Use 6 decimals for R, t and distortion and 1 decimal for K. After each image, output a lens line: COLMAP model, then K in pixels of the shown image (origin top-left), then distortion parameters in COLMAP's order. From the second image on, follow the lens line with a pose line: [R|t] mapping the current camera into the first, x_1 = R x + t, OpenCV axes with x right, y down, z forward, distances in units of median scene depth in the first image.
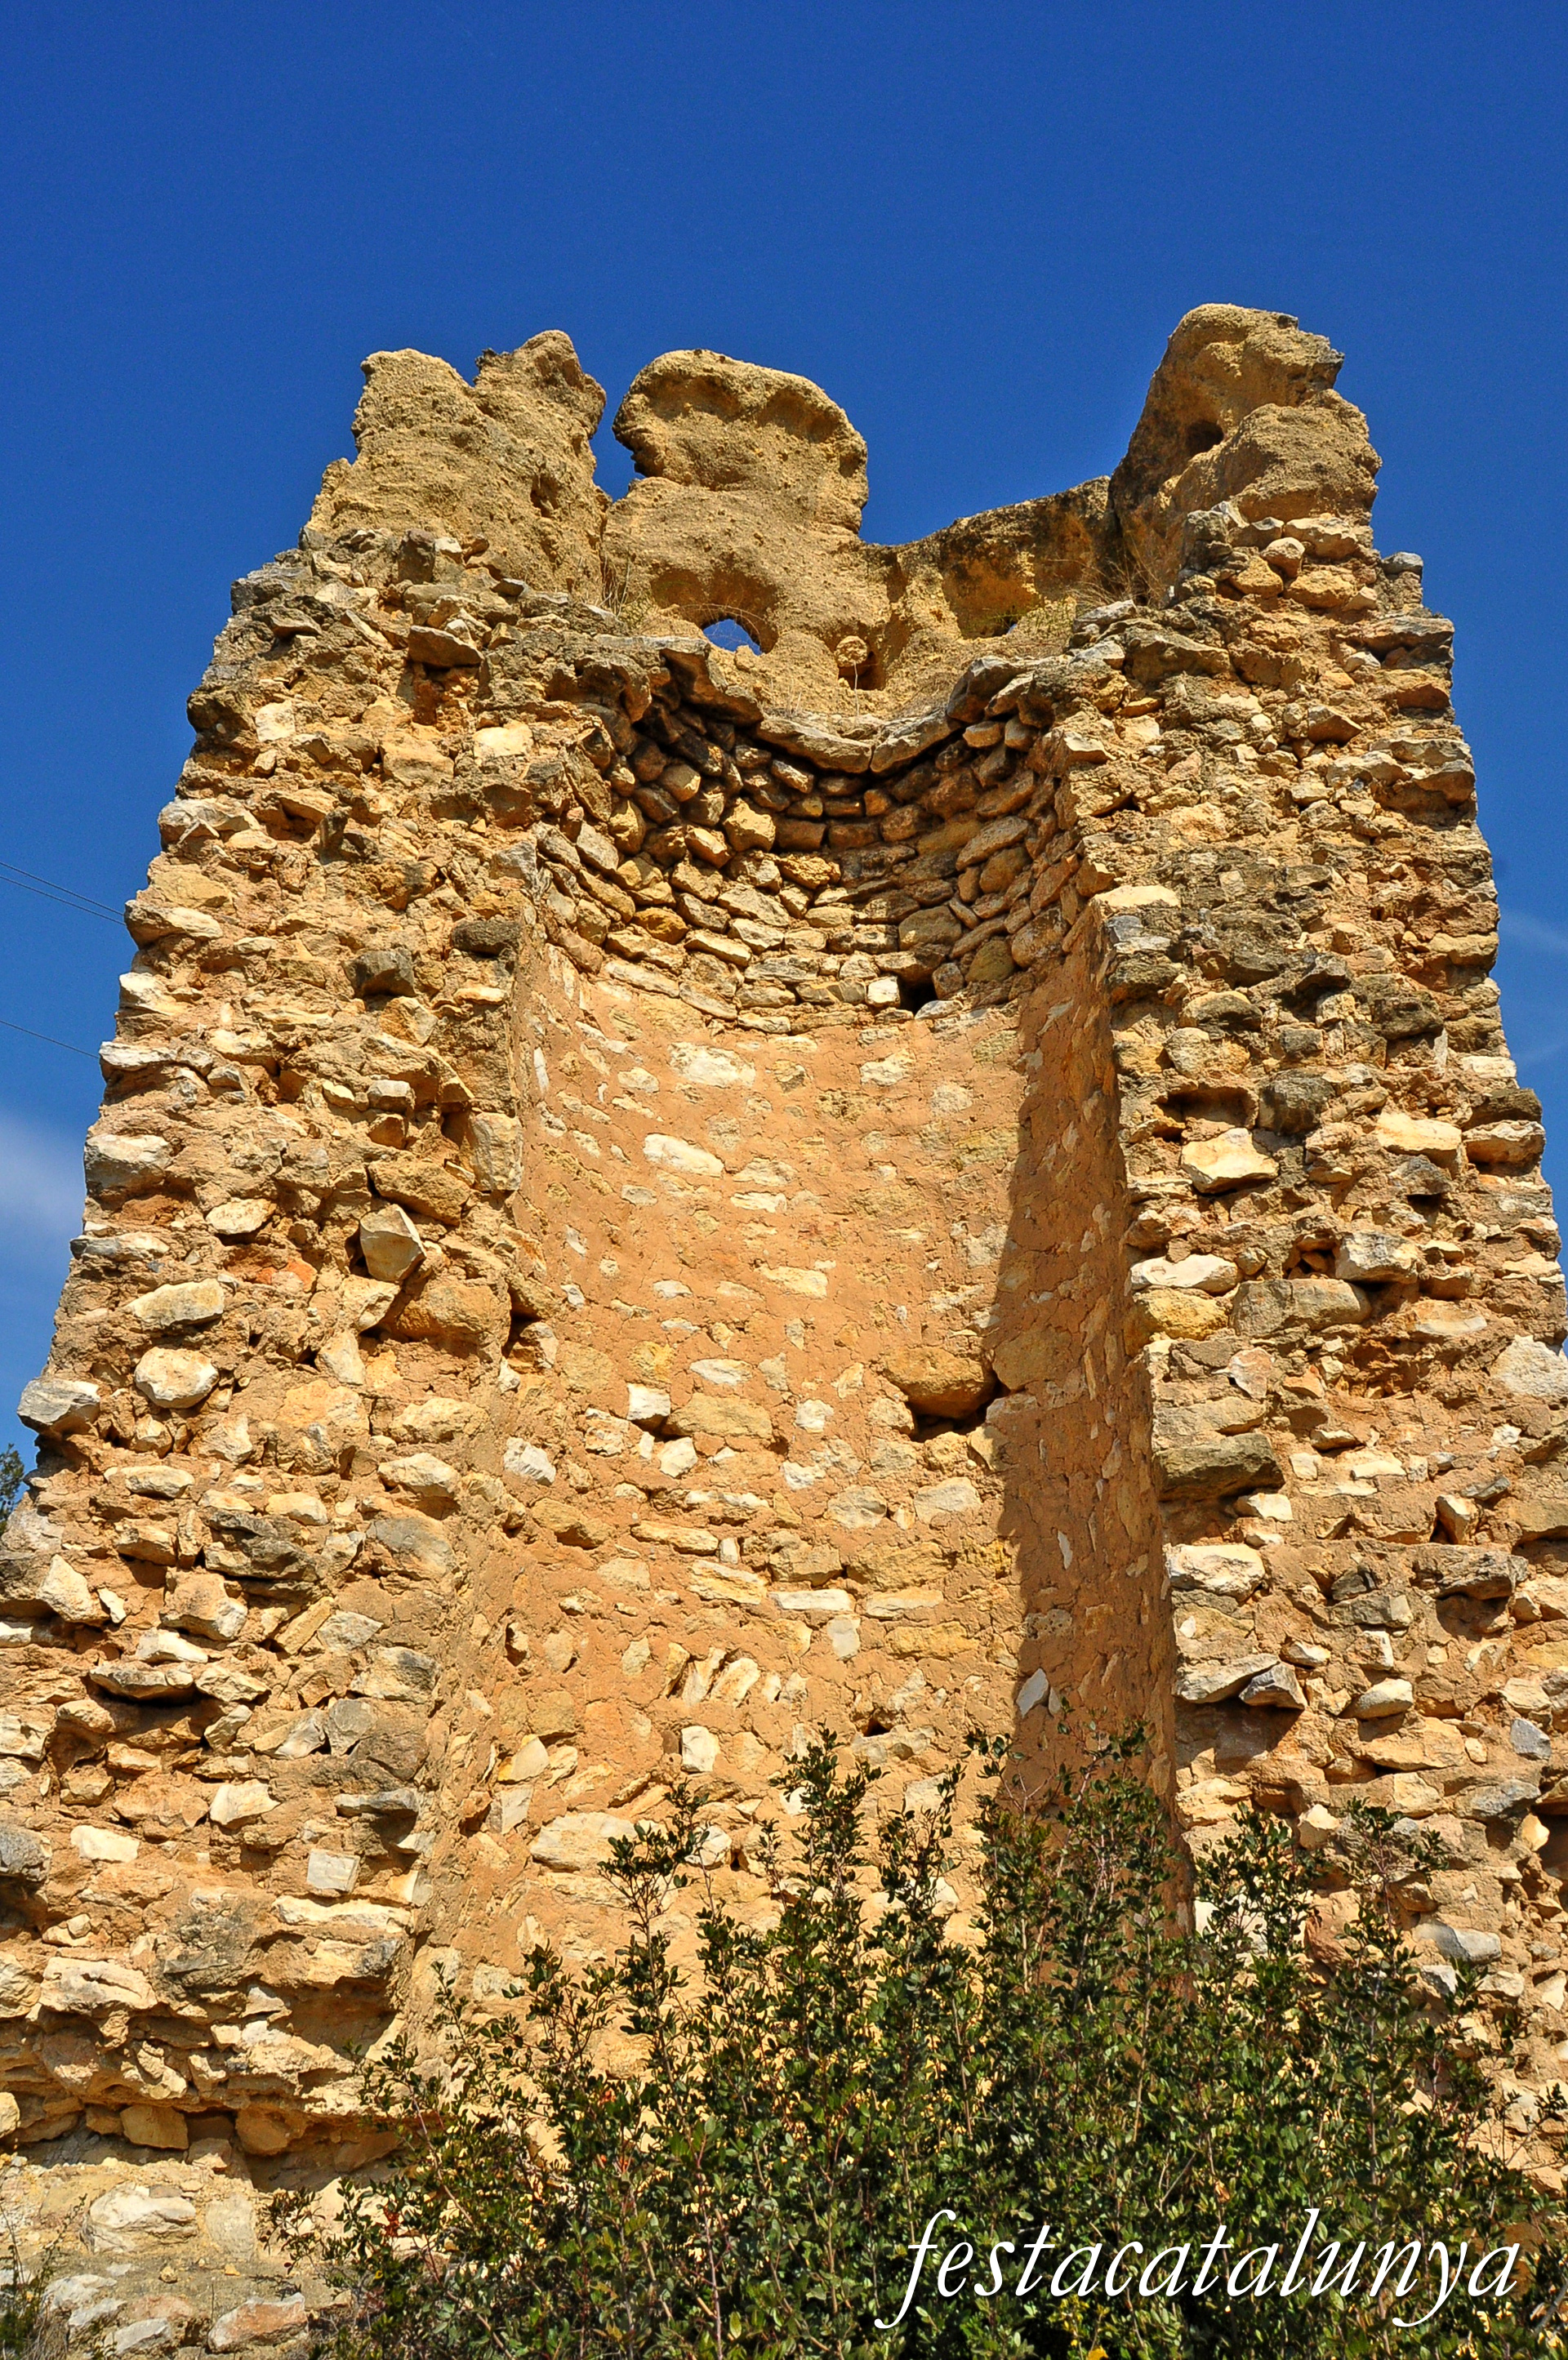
lens RADIAL K [[1838.7, 0, 753.7], [0, 1838.7, 1126.3], [0, 0, 1]] dist [-0.154108, 0.111035]
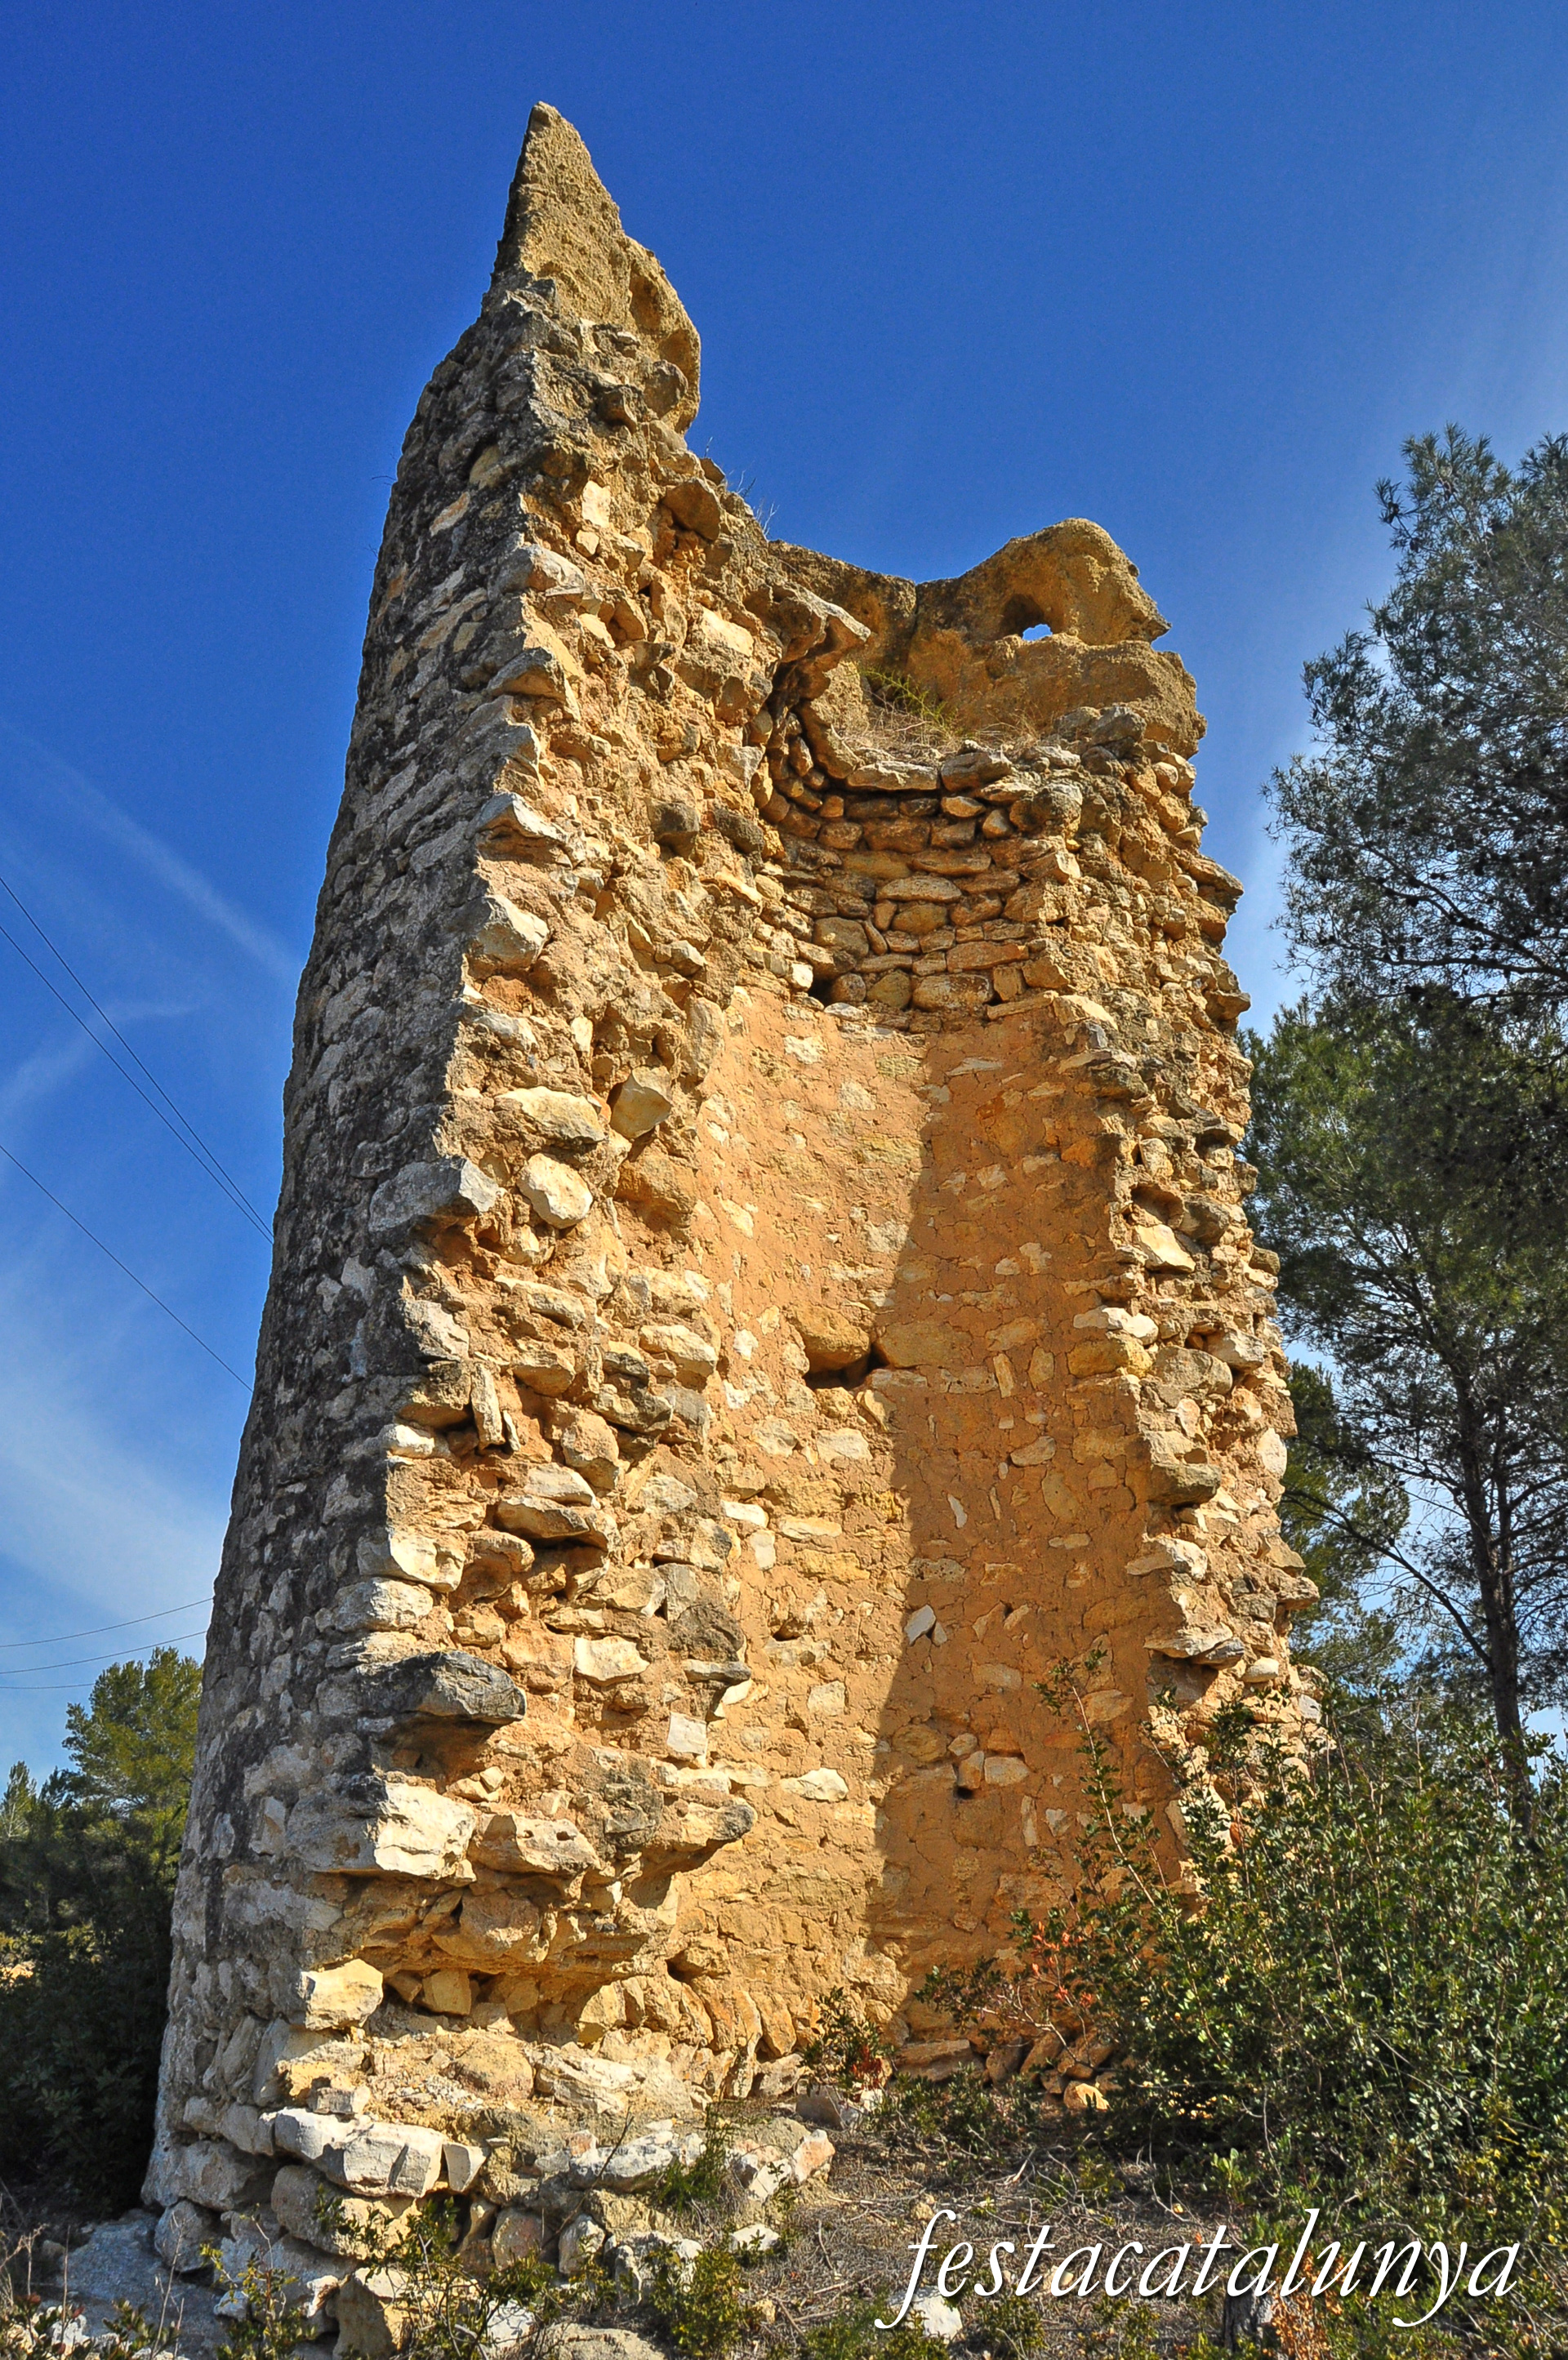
lens RADIAL K [[1838.7, 0, 753.7], [0, 1838.7, 1126.3], [0, 0, 1]] dist [-0.154108, 0.111035]
pose [[0.682543, 0.302035, 0.665514, -0.773178], [-0.335007, 0.938606, -0.082395, 0.131875], [-0.649542, -0.166714, 0.741823, 0.220475]]
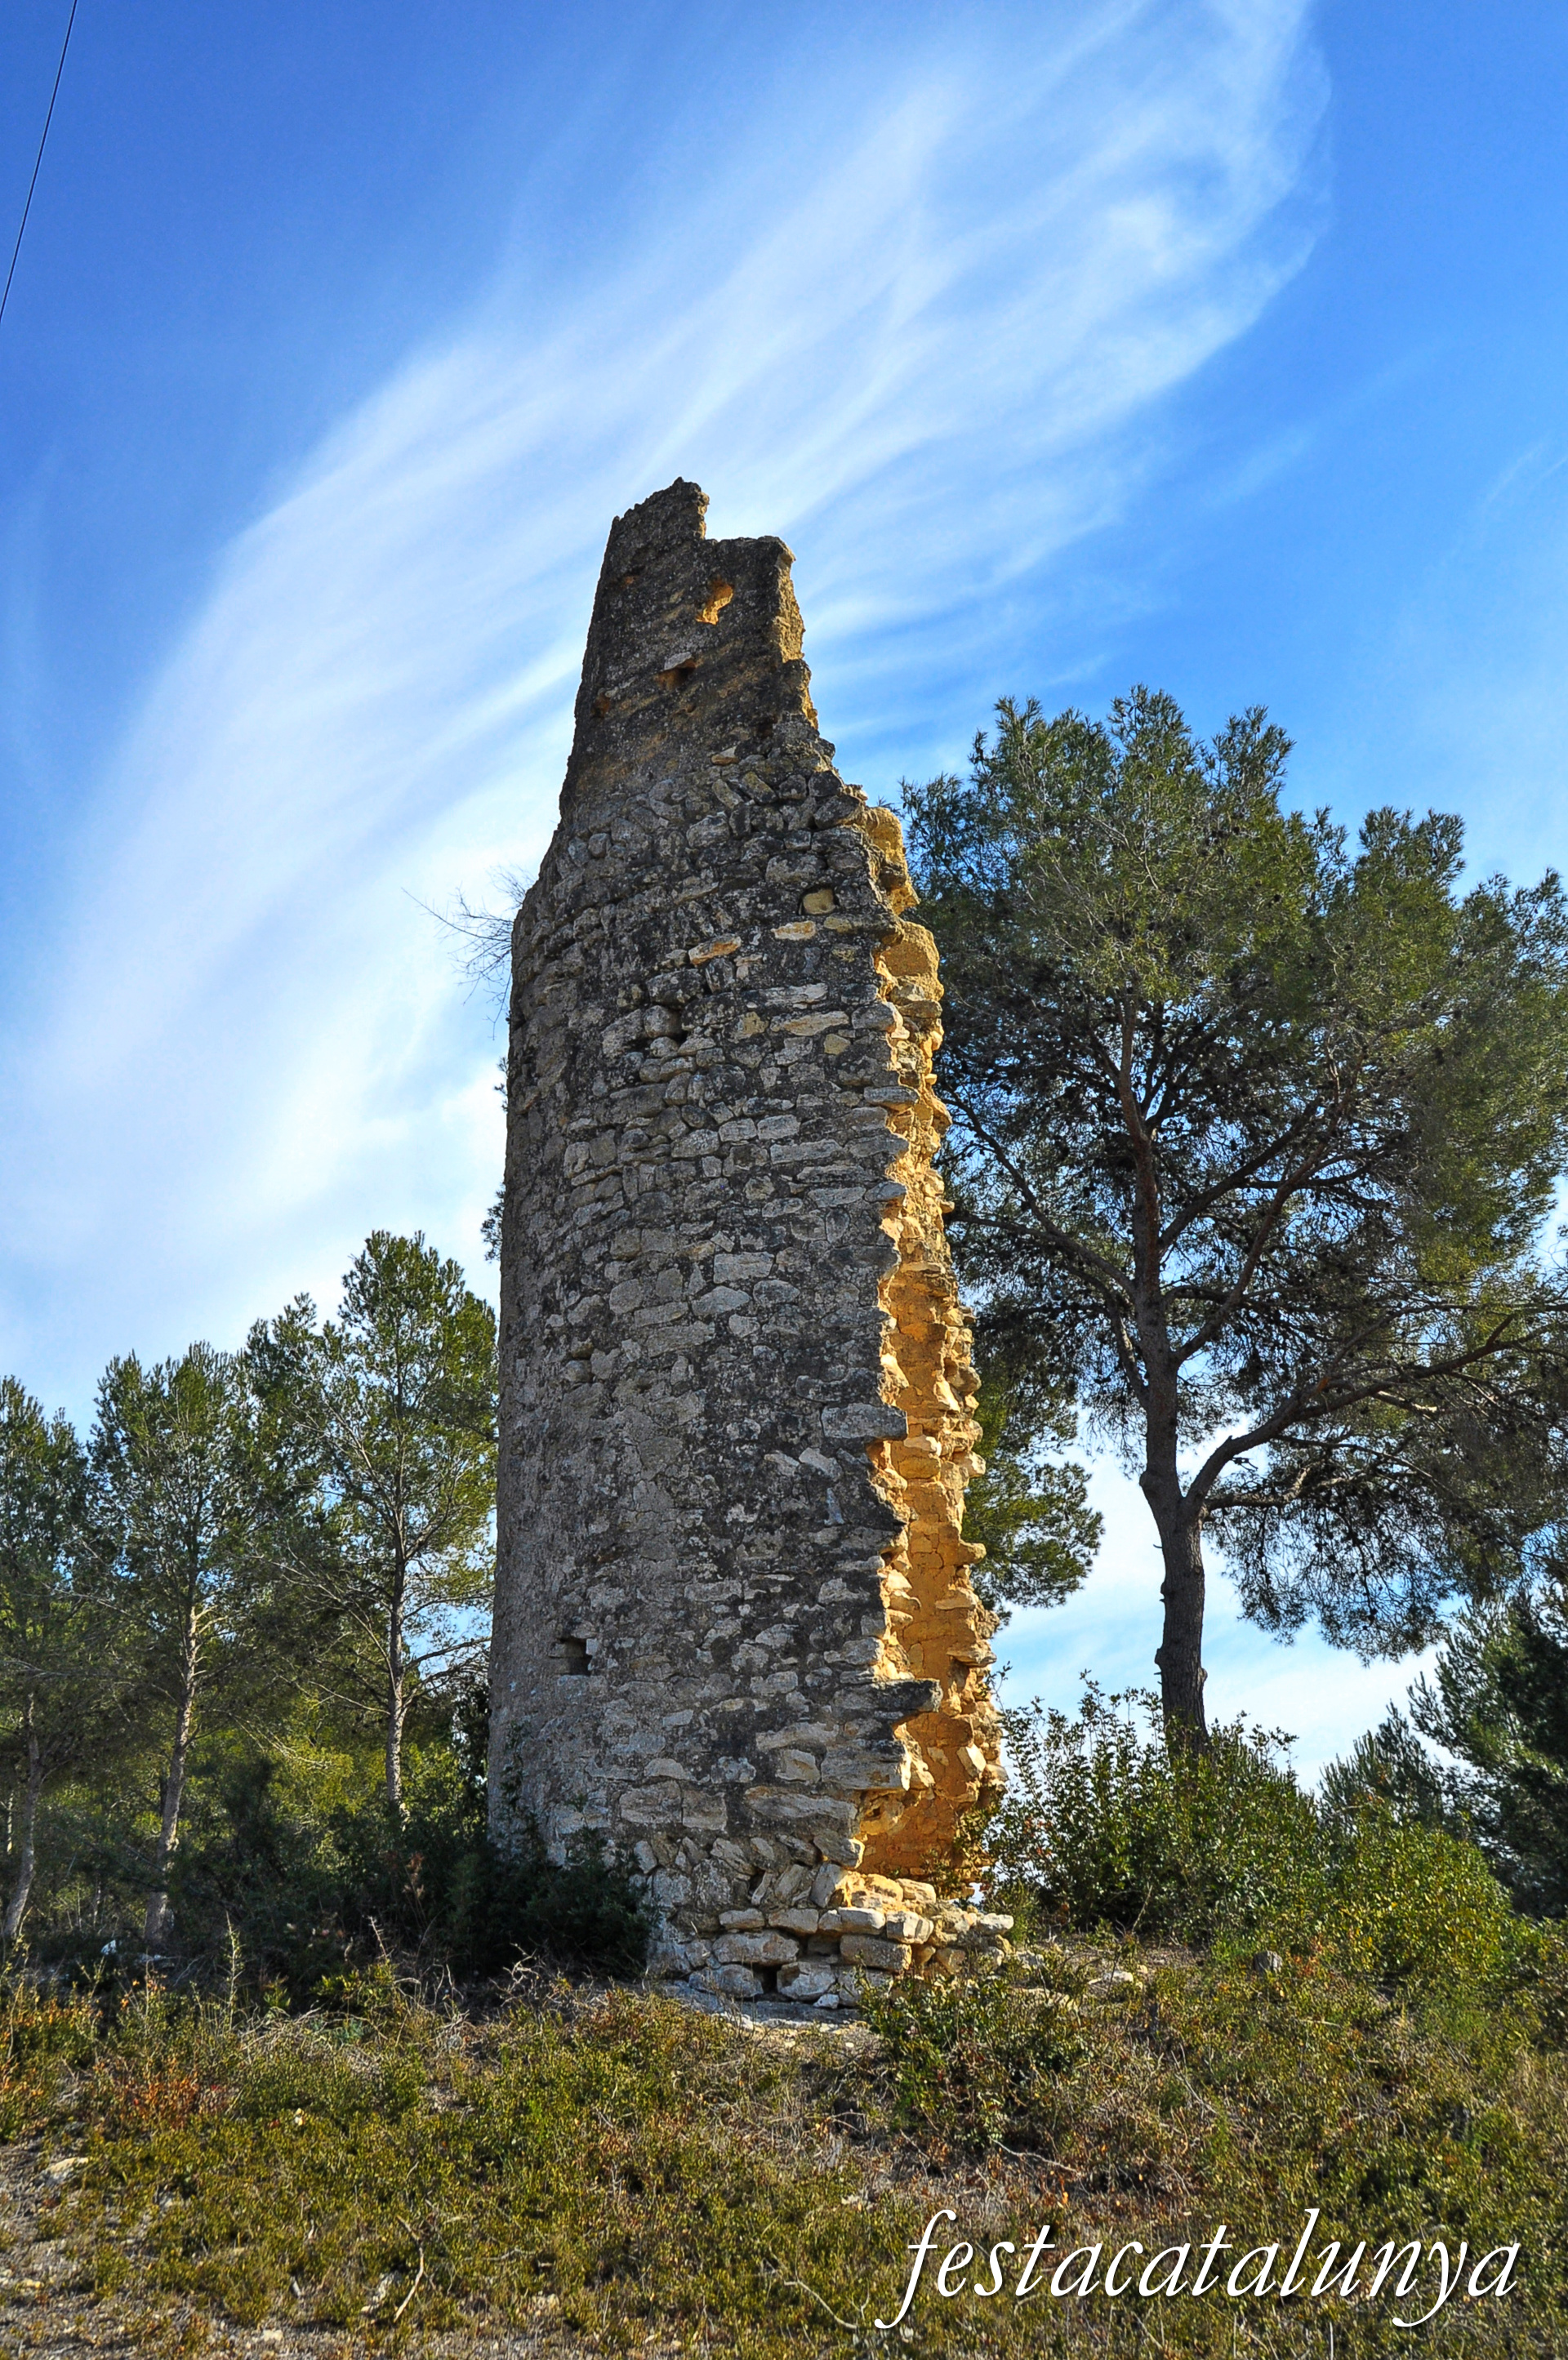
lens RADIAL K [[2139.9, 0, 784.0], [0, 2139.9, 1180.0], [0, 0, 1]] dist [-0.007971, -0.002841]
pose [[0.170965, 0.291290, 0.941234, -2.047330], [-0.442248, 0.876346, -0.190879, 0.334860], [-0.880447, -0.383625, 0.278647, 0.573550]]
